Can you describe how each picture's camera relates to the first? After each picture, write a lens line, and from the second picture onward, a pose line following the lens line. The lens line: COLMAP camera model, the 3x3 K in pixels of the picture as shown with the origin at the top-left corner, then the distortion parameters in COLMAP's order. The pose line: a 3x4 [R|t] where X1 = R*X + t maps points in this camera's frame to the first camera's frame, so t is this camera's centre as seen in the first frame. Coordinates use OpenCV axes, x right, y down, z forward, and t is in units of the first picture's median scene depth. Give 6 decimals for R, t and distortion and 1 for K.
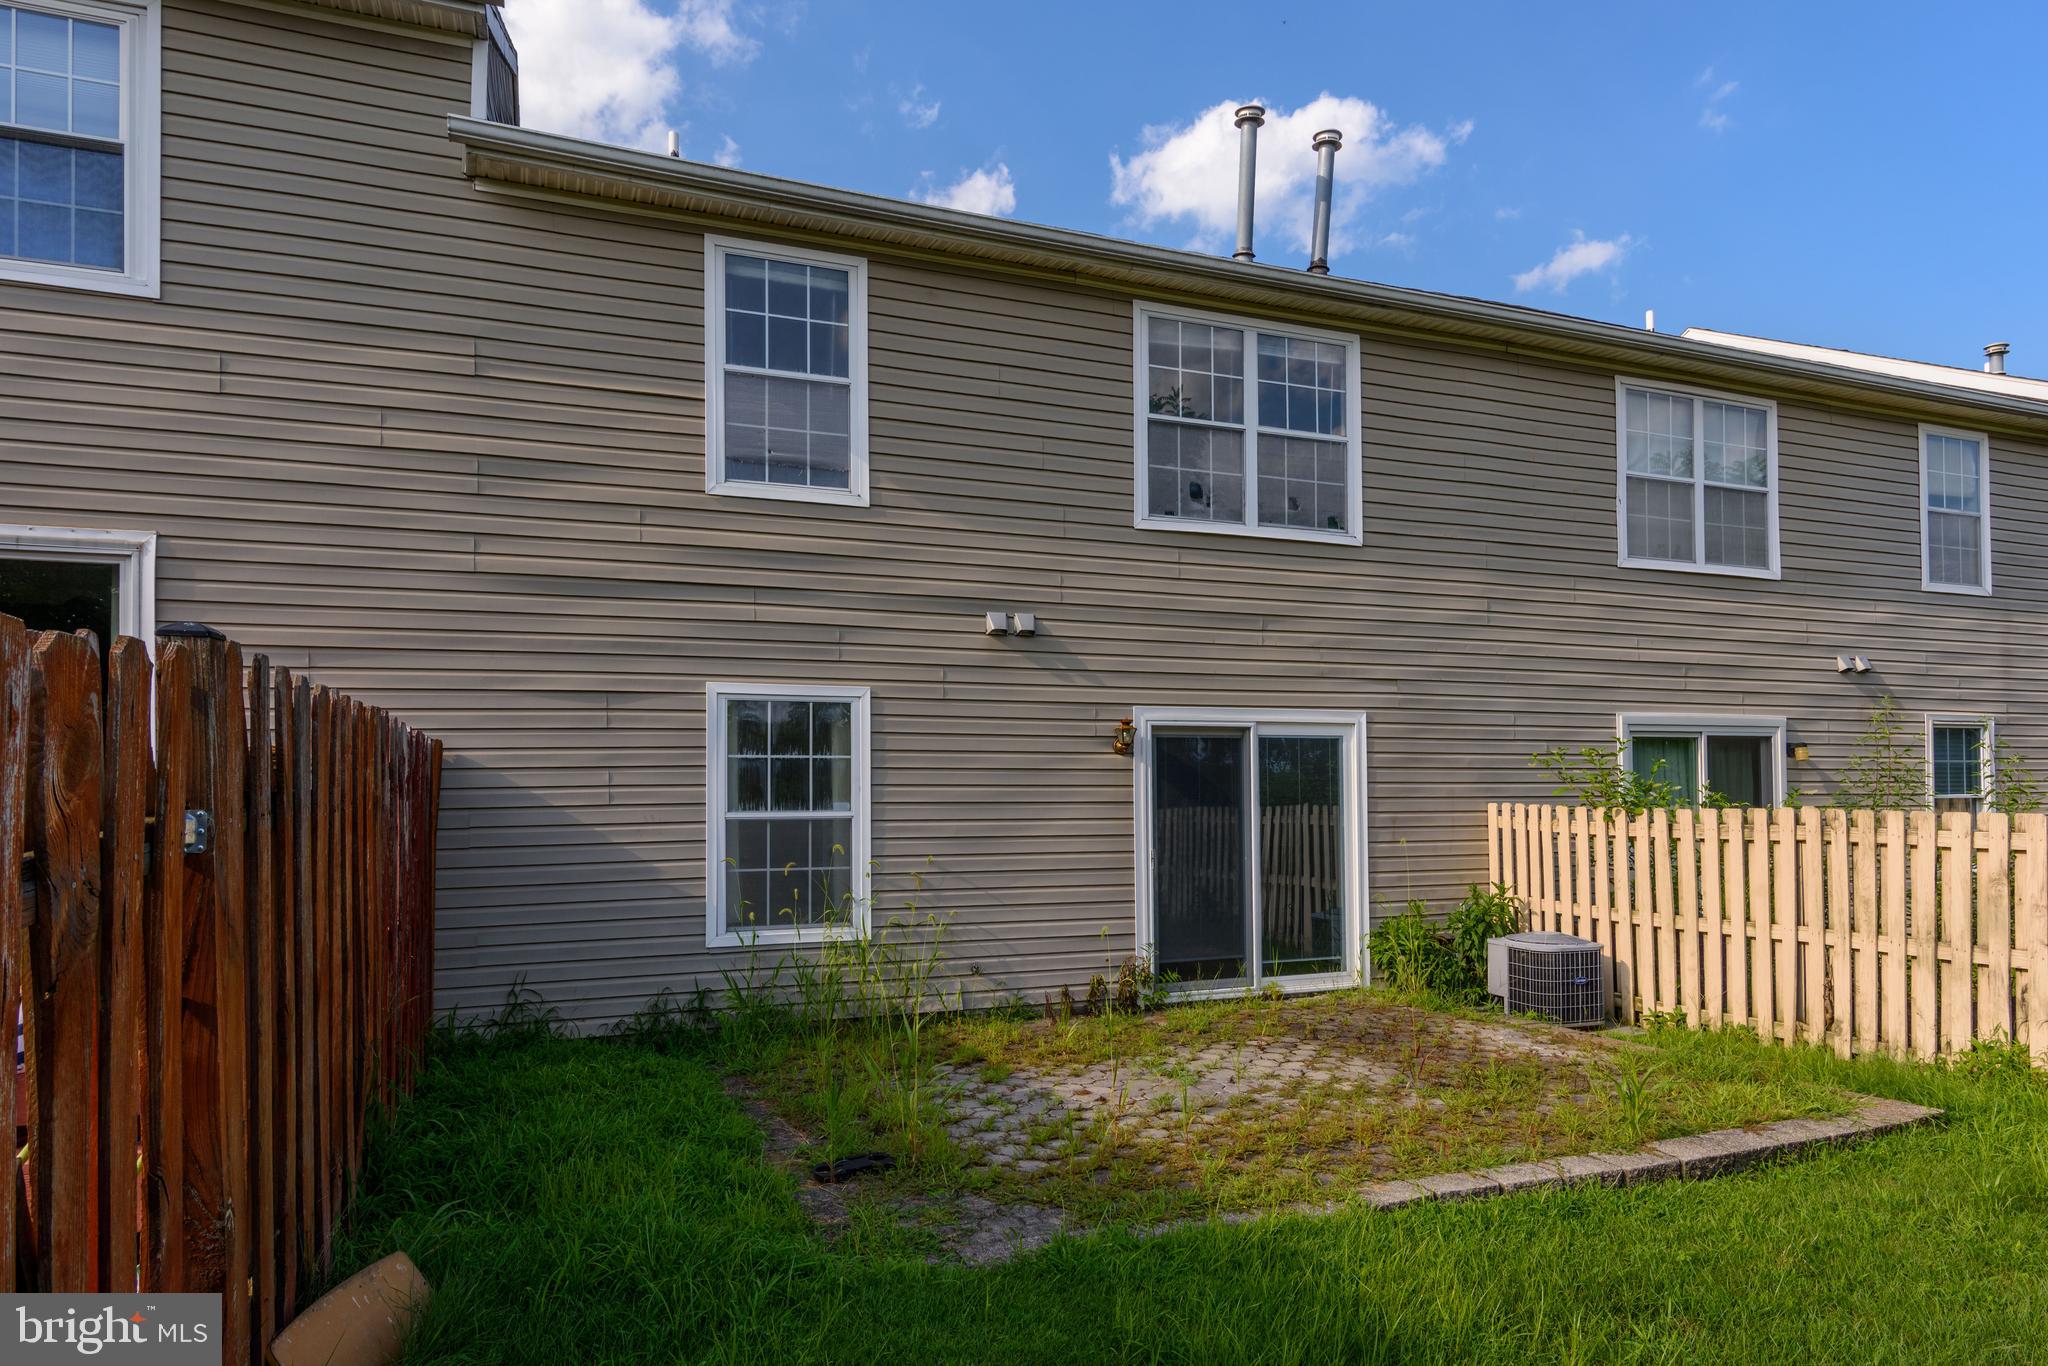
lens RADIAL K [[1213.9, 0, 1015.3], [0, 1213.9, 772.8], [0, 0, 1]] dist [-0.001576, 0.001002]
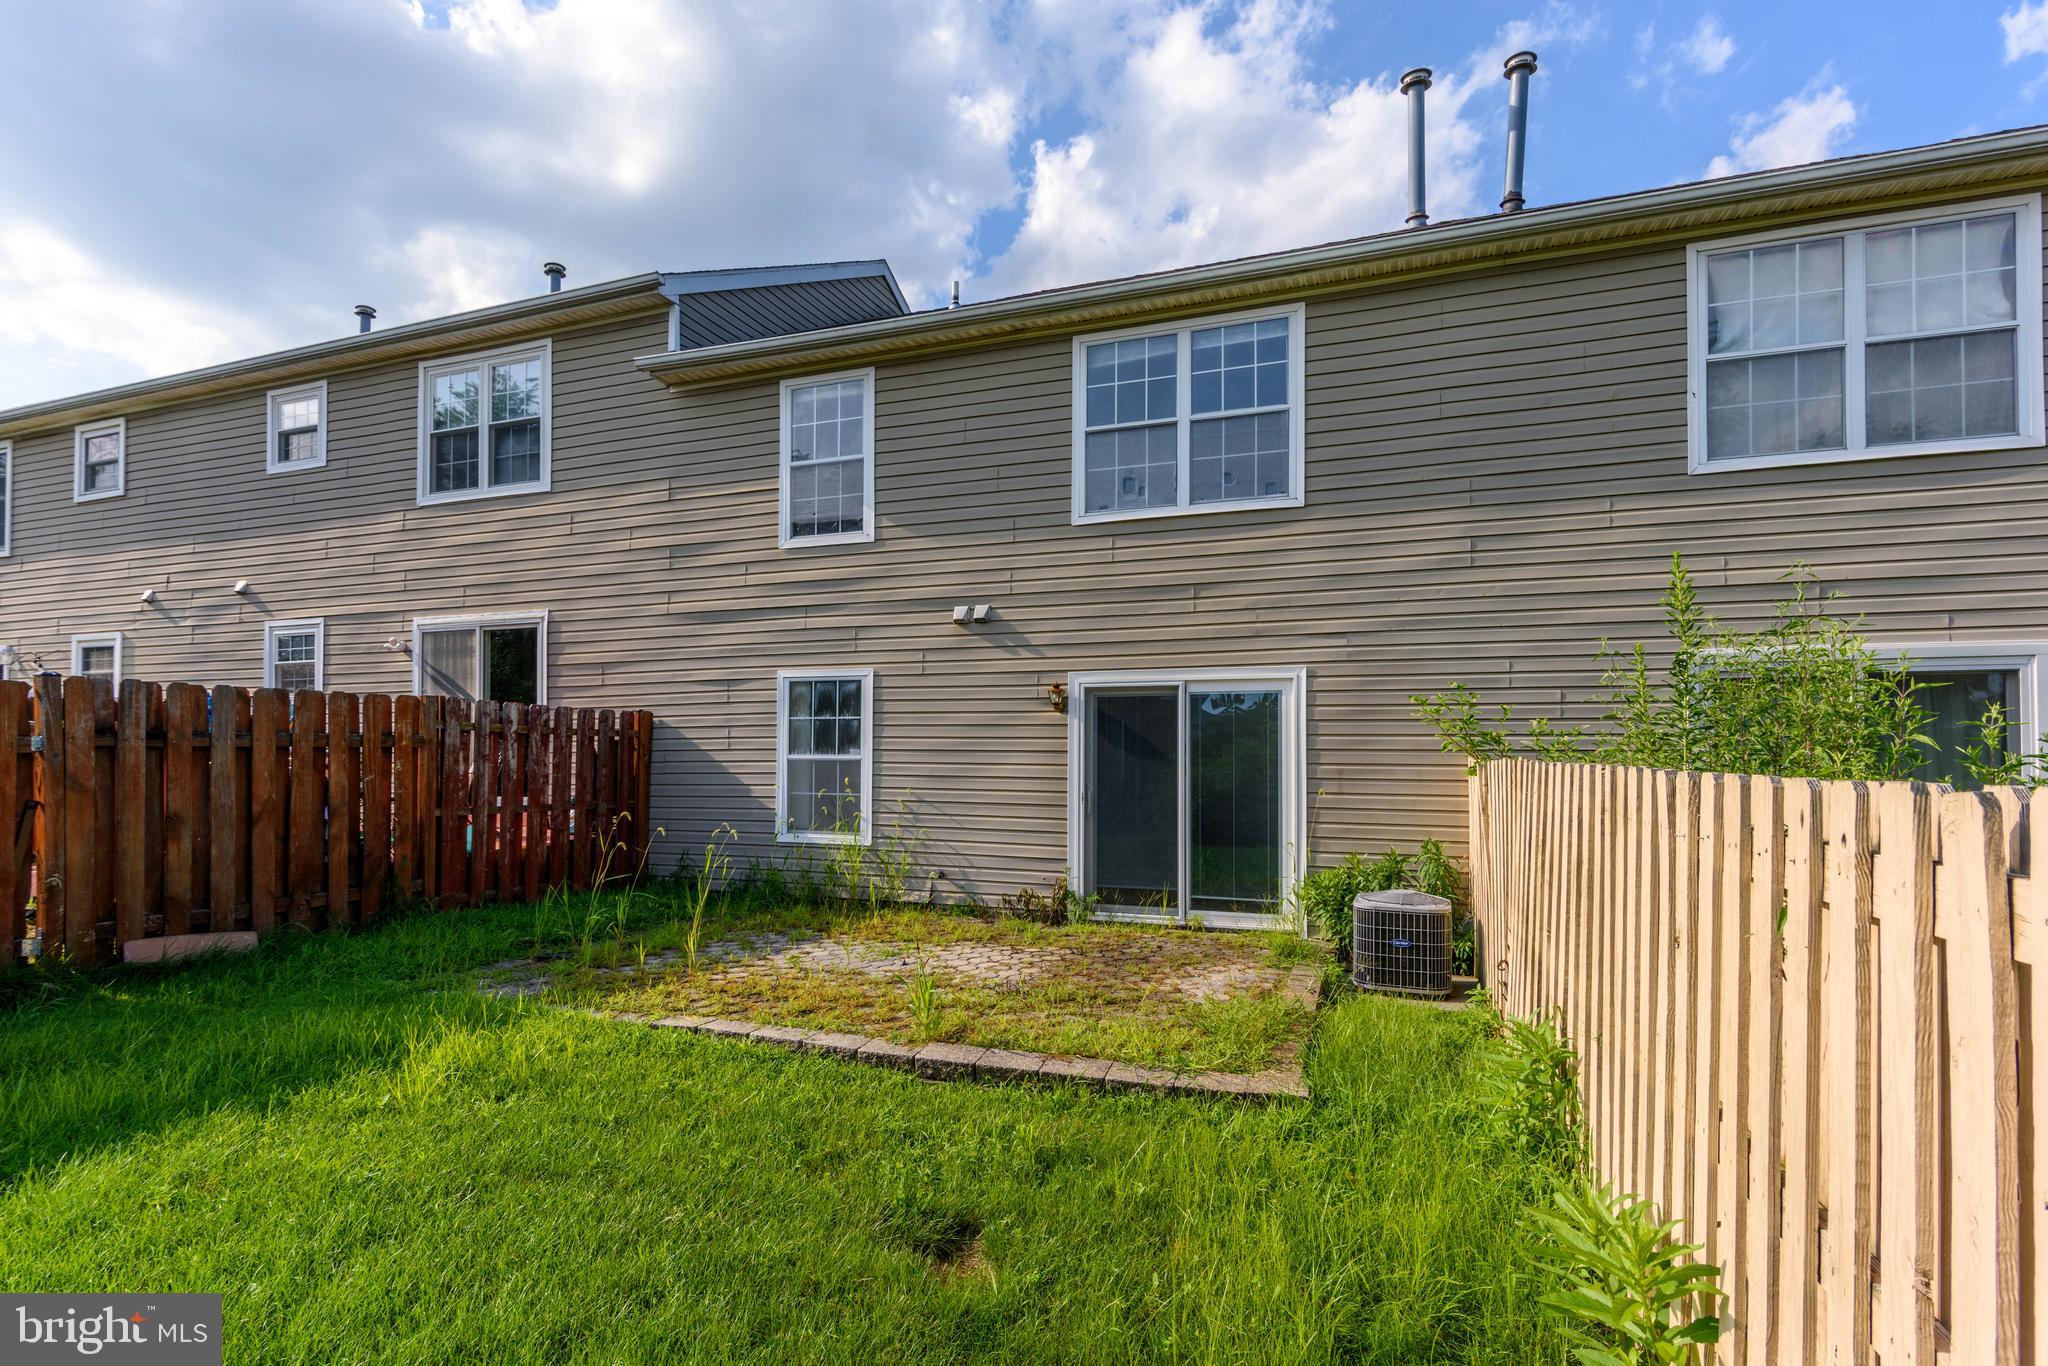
lens RADIAL K [[1021.7, 0, 1023.0], [0, 1021.7, 741.8], [0, 0, 1]] dist [0.000422, -0.000293]
pose [[0.744572, -0.000730, -0.667541, 0.809320], [0.002500, 0.999995, 0.001695, 0.013915], [0.667537, -0.002931, 0.744571, 0.225506]]
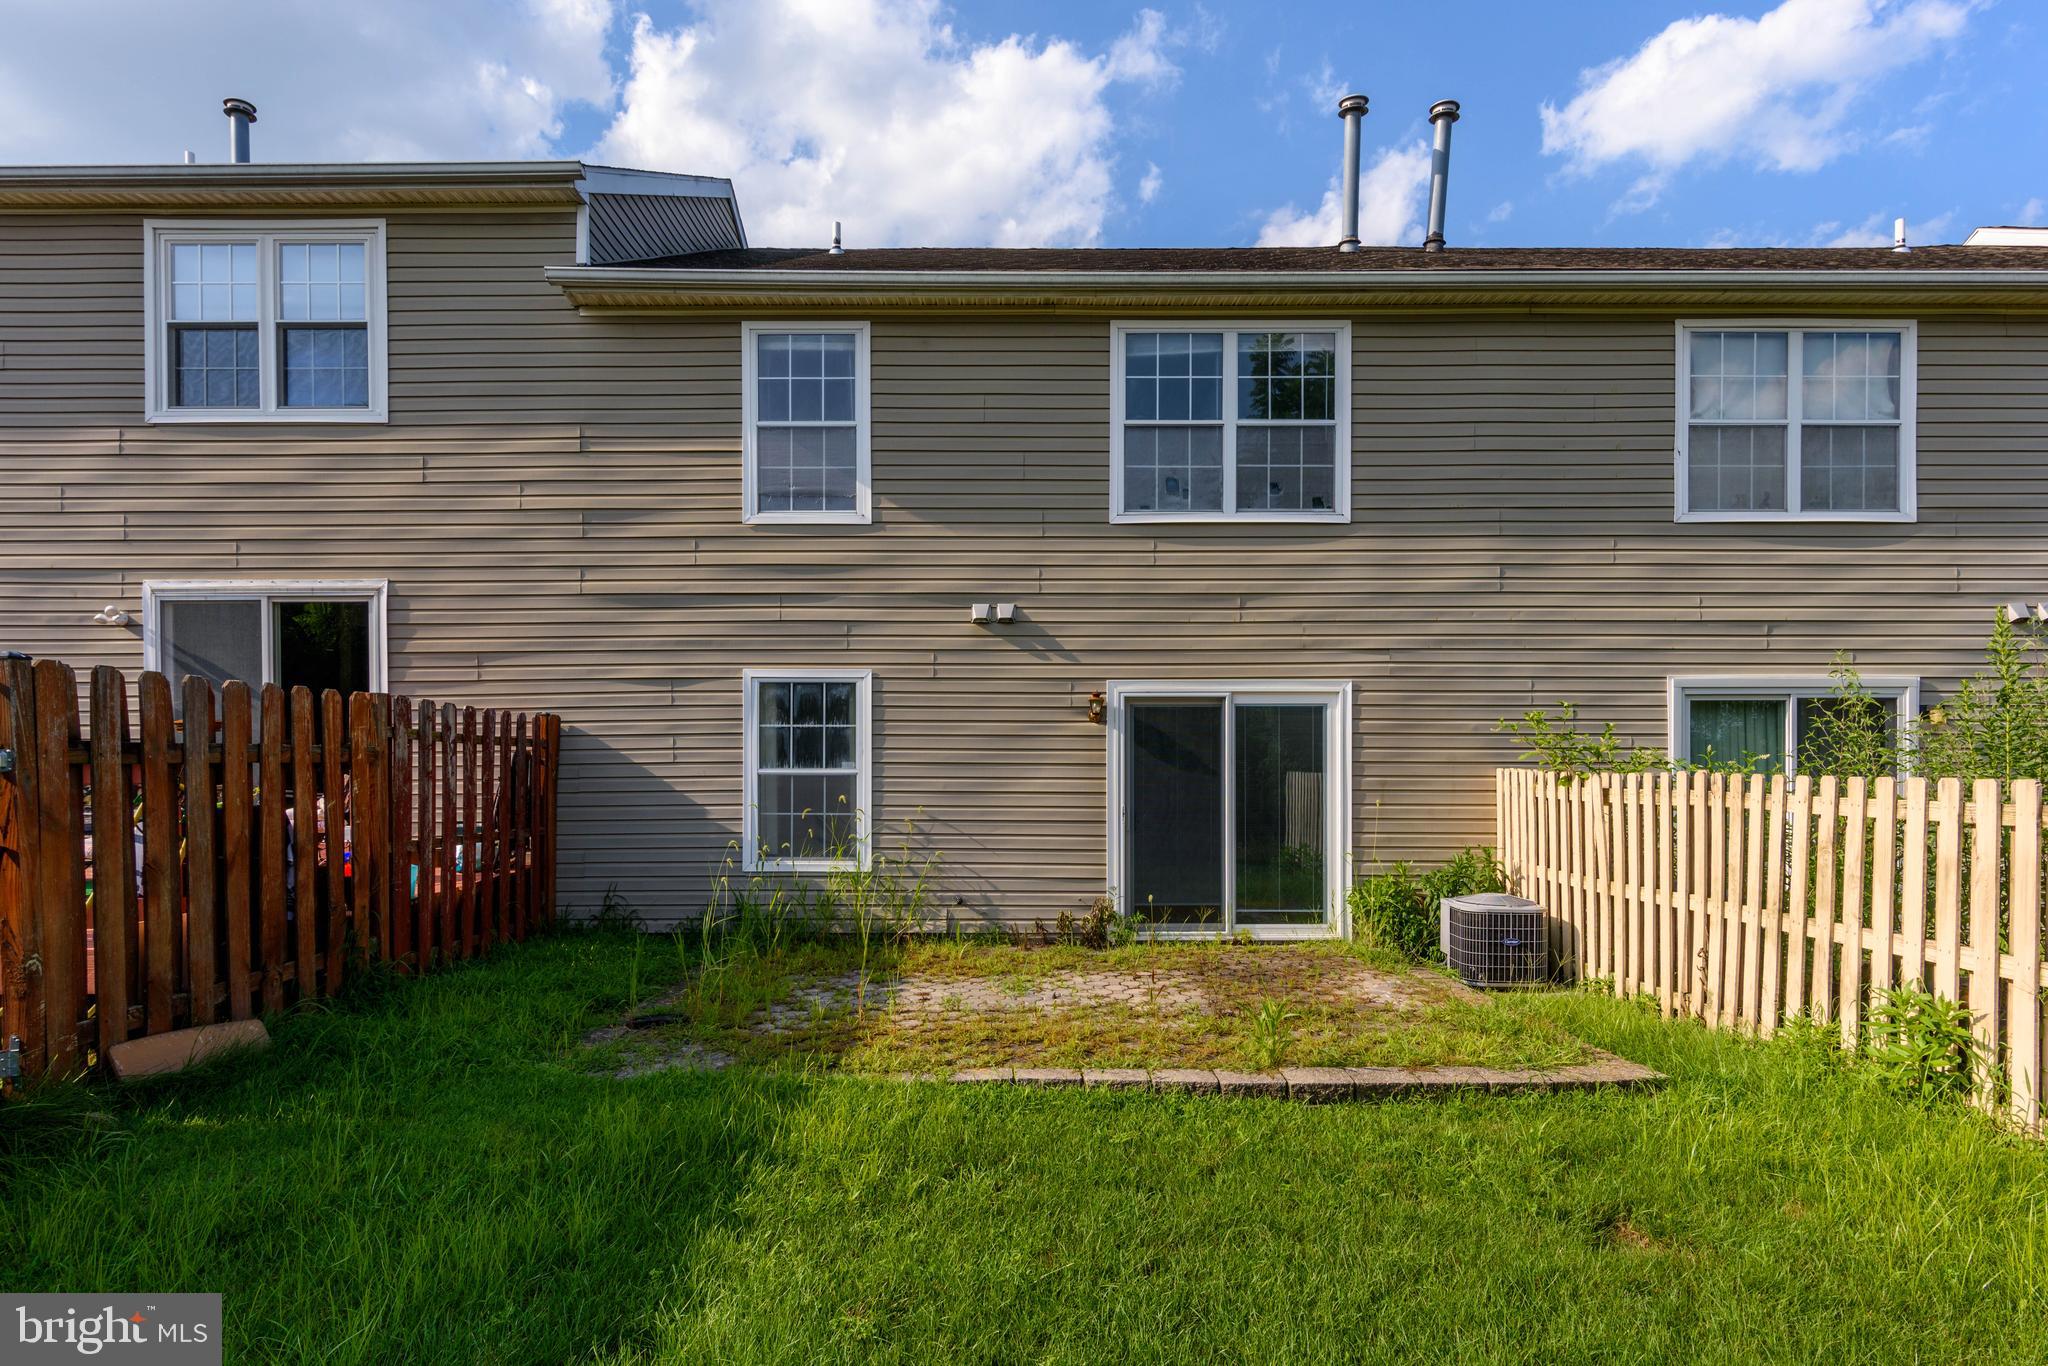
lens RADIAL K [[1130.4, 0, 1018.5], [0, 1130.4, 777.8], [0, 0, 1]] dist [0.001567, 0.000221]
pose [[0.931887, 0.010032, -0.362610, 0.441445], [0.000151, 0.999607, 0.028044, 0.007738], [0.362748, -0.026188, 0.931519, -0.027471]]
